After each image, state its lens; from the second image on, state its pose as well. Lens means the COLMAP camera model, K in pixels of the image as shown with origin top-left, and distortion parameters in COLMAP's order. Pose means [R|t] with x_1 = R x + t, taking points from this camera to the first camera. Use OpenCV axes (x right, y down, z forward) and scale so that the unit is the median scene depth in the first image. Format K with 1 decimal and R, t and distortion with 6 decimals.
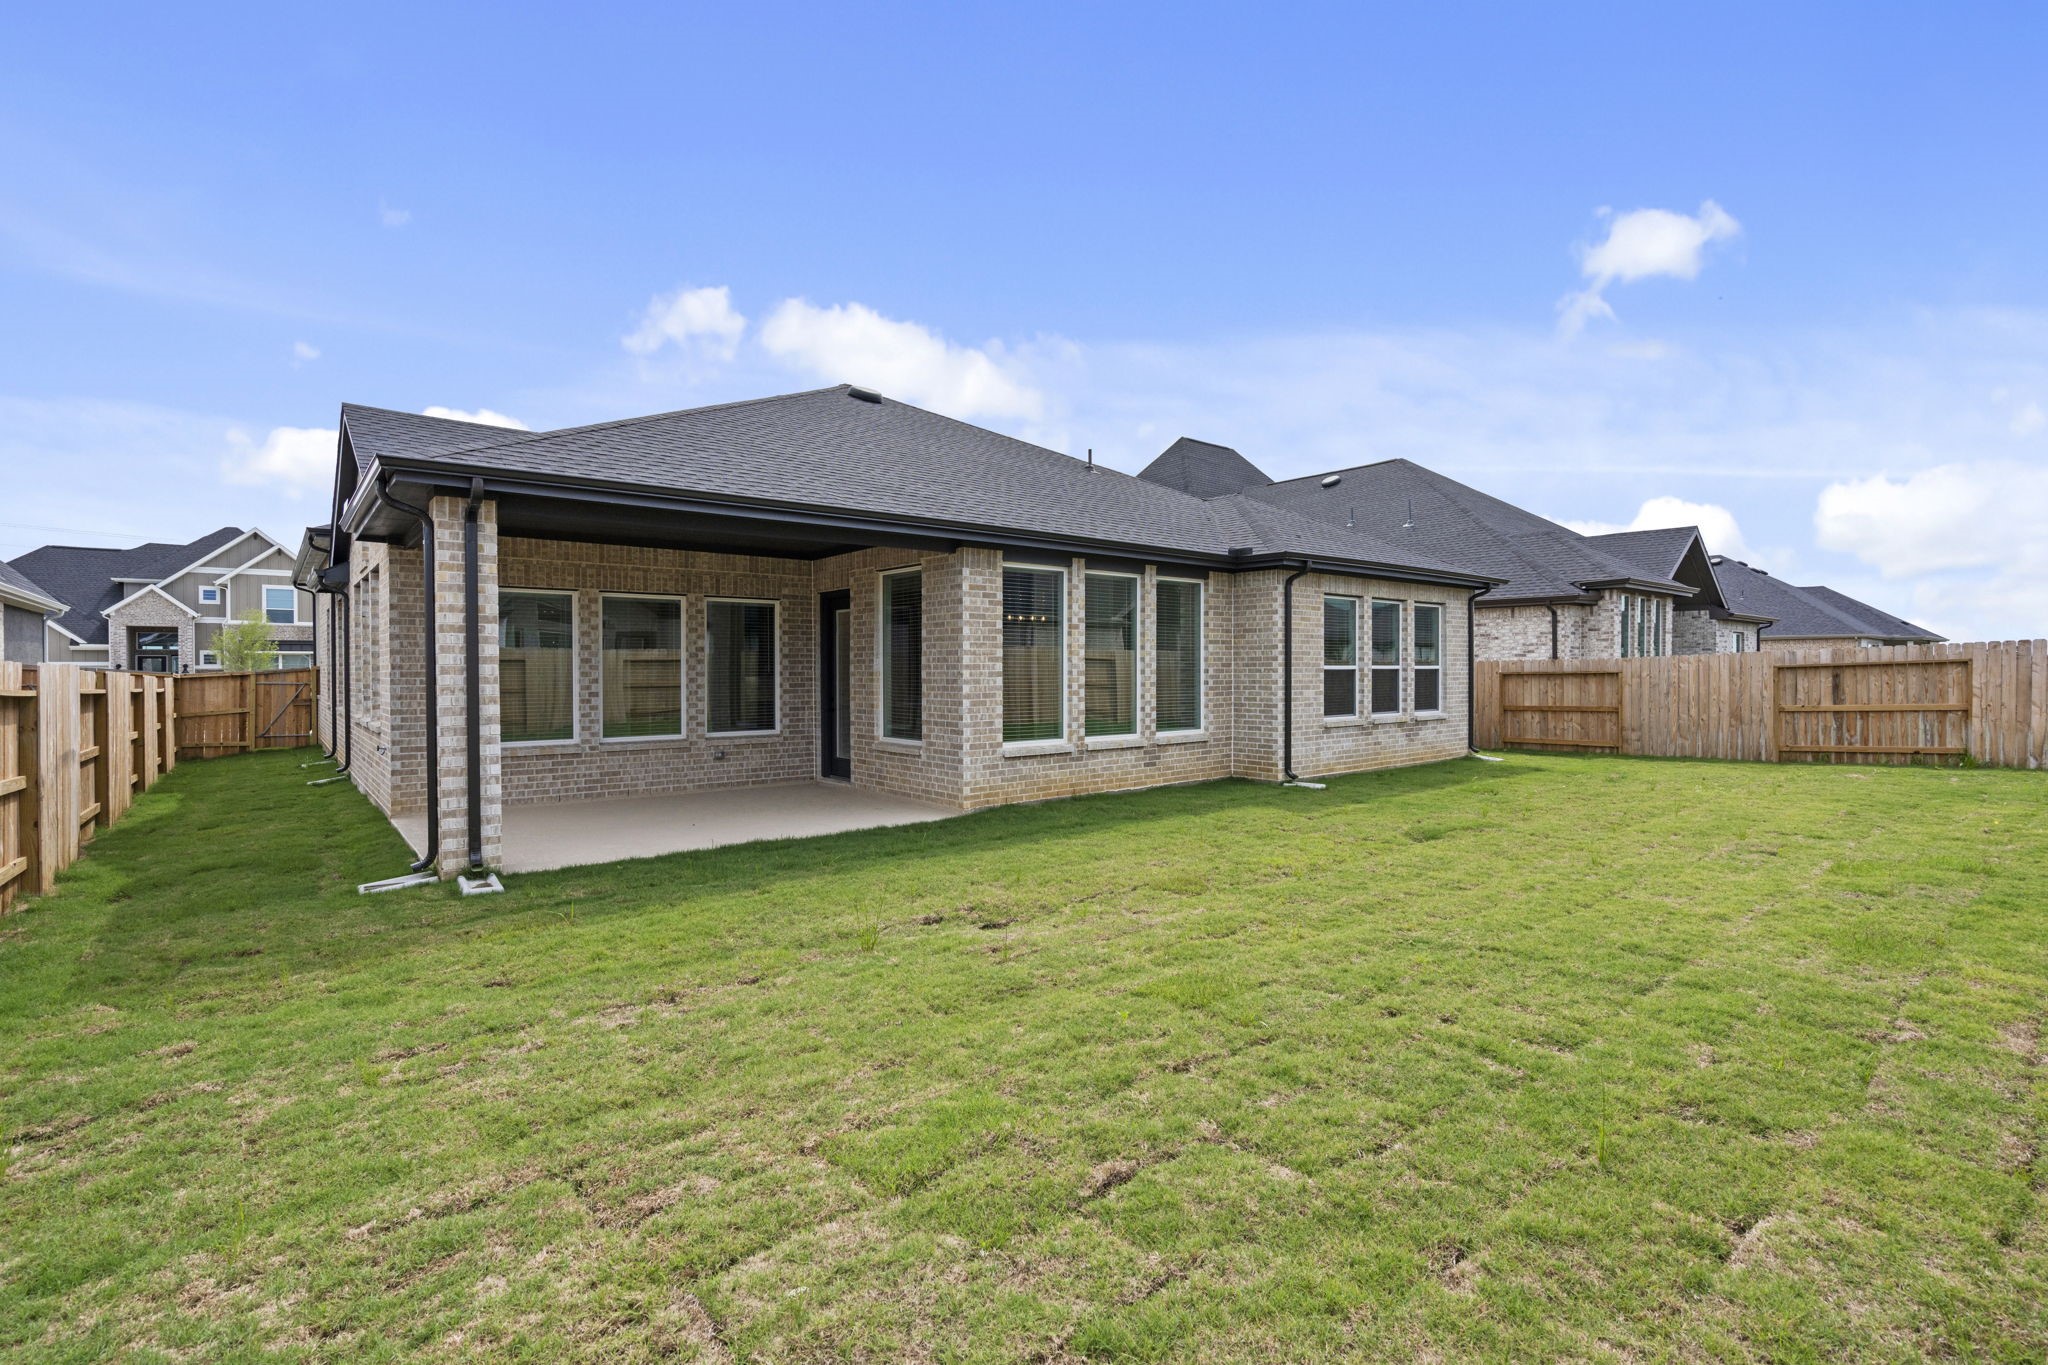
lens RADIAL K [[913.4, 0, 1011.2], [0, 913.4, 685.8], [0, 0, 1]] dist [-0.003723, 0.000223]
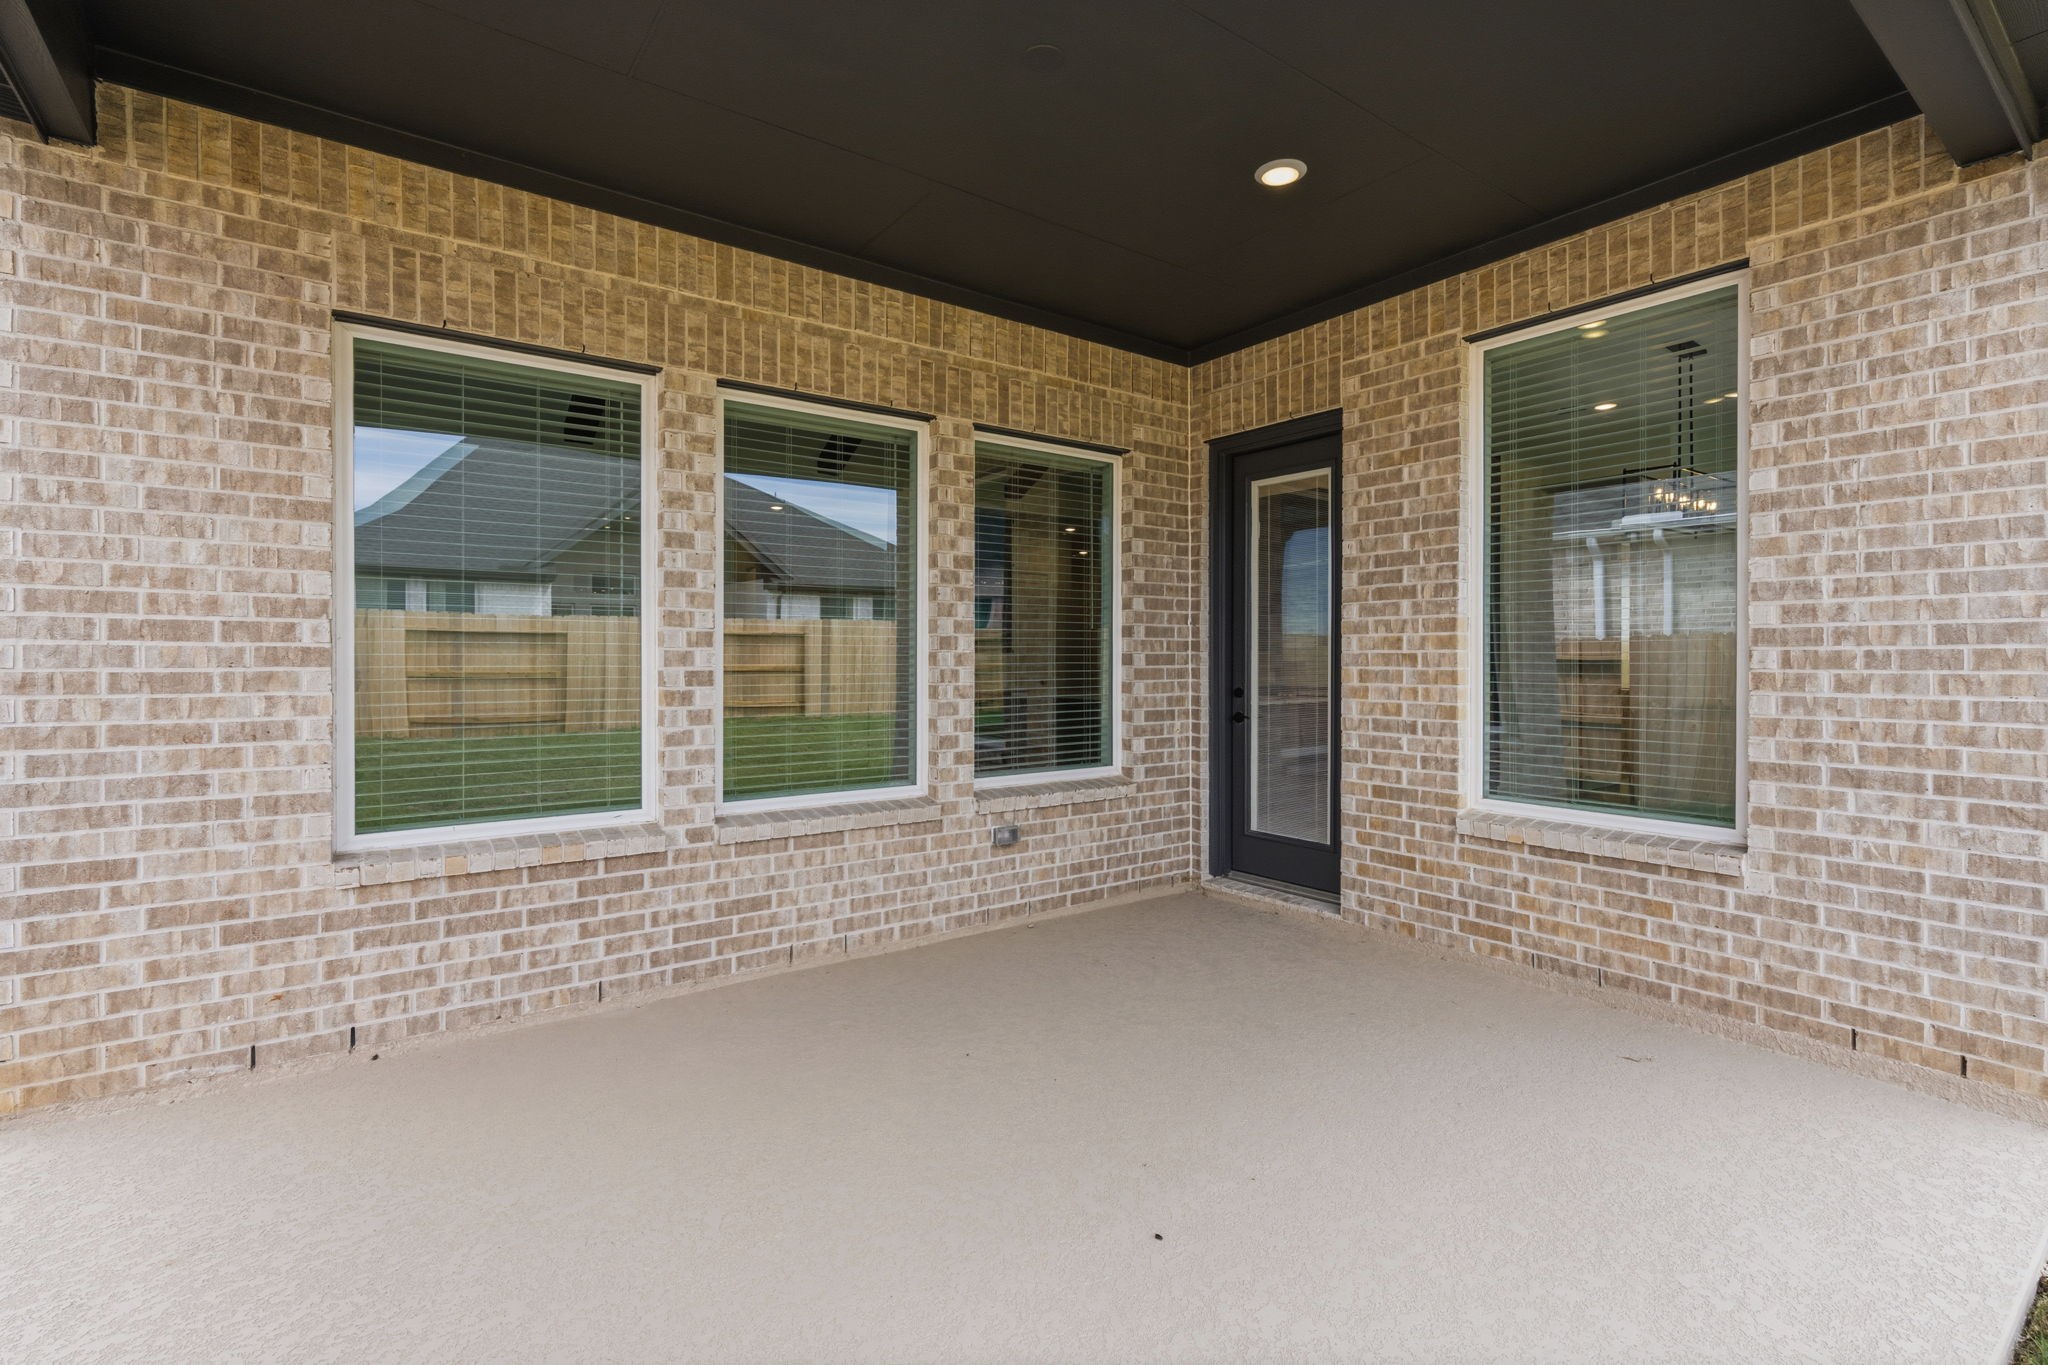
lens RADIAL K [[913.4, 0, 1013.6], [0, 913.4, 669.6], [0, 0, 1]] dist [-0.003723, 0.000223]
pose [[0.999075, 0.002029, -0.042959, -0.320112], [-0.002395, 0.999961, -0.008463, 0.008806], [0.042940, 0.008558, 0.999041, 0.651925]]
